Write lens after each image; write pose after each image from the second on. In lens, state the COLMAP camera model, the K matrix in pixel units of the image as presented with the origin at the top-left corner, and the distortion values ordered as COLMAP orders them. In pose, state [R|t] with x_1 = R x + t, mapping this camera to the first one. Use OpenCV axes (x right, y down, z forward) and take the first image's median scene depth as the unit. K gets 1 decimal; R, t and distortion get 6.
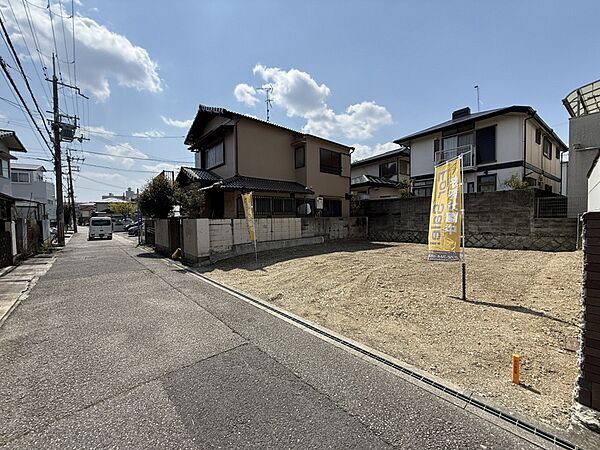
lens RADIAL K [[239.8, 0, 296.2], [0, 239.8, 224.0], [0, 0, 1]] dist [-0.003816, -0.000027]
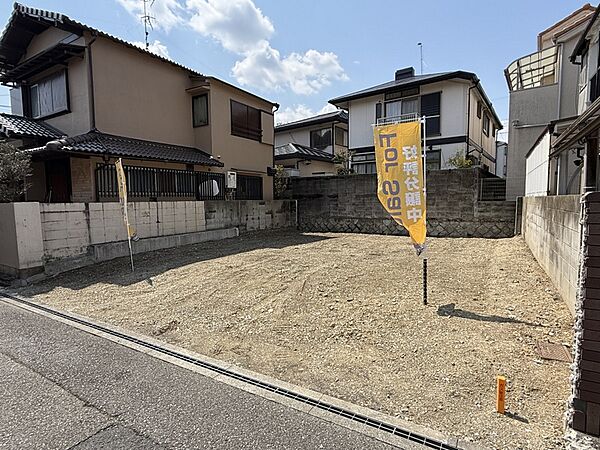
lens RADIAL K [[323.1, 0, 300.0], [0, 323.1, 223.7], [0, 0, 1]] dist [0.000444, -0.000522]
pose [[0.952118, -0.020958, 0.305011, -0.002834], [0.007817, 0.998990, 0.044242, -0.000111], [-0.305630, -0.039740, 0.951321, 0.056166]]
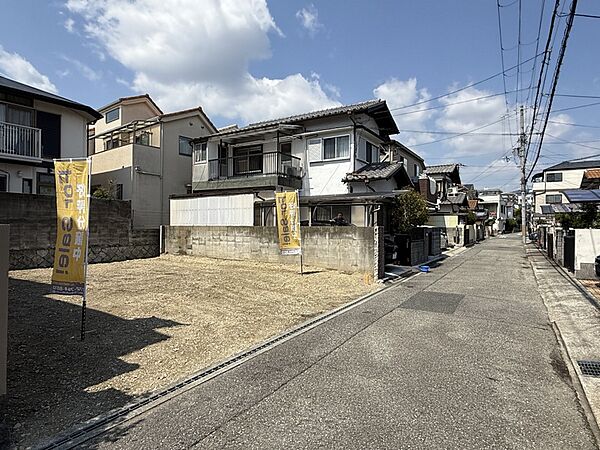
lens RADIAL K [[349.4, 0, 299.7], [0, 349.4, 224.8], [0, 0, 1]] dist [0.008339, 0.000344]
pose [[-0.290078, 0.015573, 0.956876, -0.744771], [0.020670, 0.999736, -0.010004, -0.012034], [-0.956780, 0.016877, -0.290323, 0.762758]]
